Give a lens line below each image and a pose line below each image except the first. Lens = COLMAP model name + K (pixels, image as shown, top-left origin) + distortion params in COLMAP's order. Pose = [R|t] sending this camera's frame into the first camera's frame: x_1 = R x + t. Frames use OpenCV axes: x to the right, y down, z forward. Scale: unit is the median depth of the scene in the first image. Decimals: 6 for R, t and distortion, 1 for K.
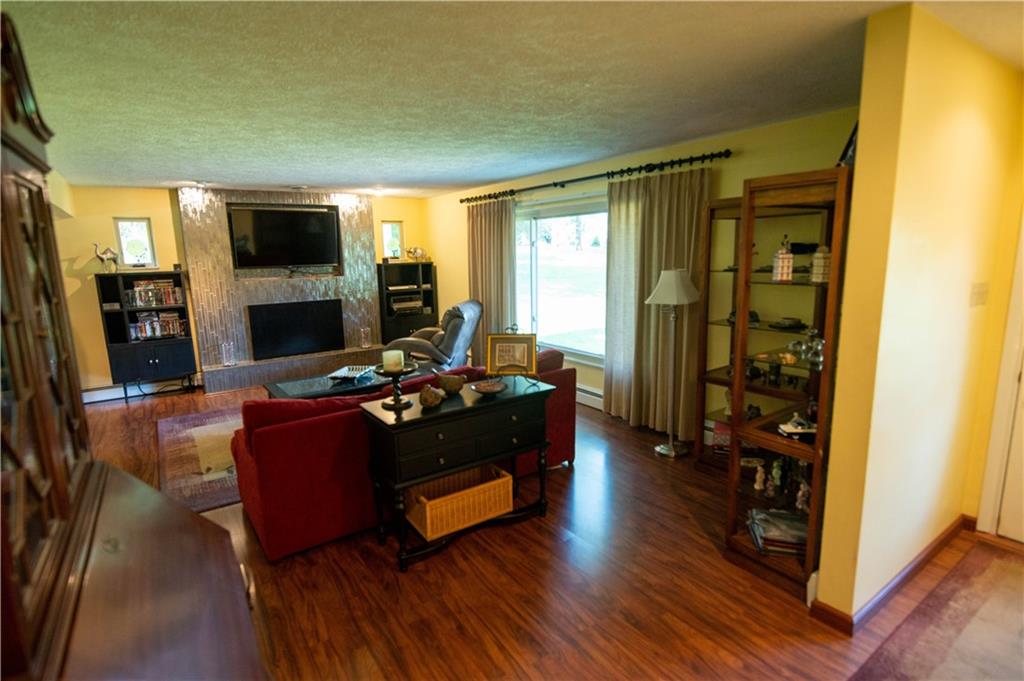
lens RADIAL K [[518.3, 0, 512.0], [0, 518.3, 340.5], [0, 0, 1]] dist [-0.014232, -0.001420]
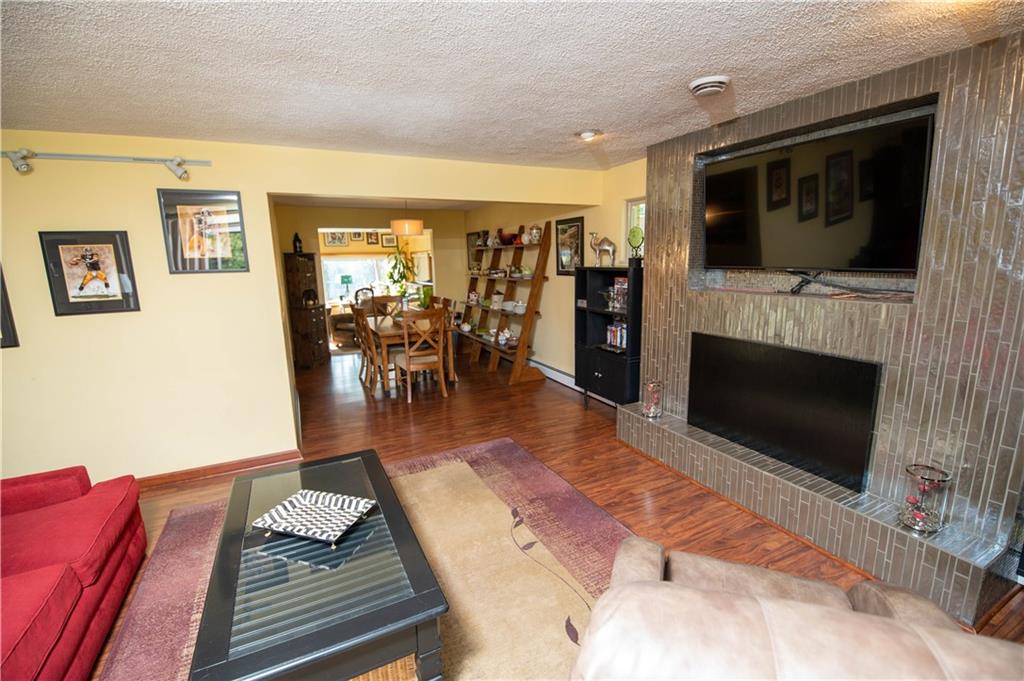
lens RADIAL K [[442.8, 0, 512.0], [0, 442.8, 340.5], [0, 0, 1]] dist [-0.025747, -0.000103]
pose [[-0.138573, 0.207996, -0.968264, 0.018461], [-0.147052, 0.962537, 0.227811, -0.355611], [0.979374, 0.173954, -0.102795, 2.117726]]
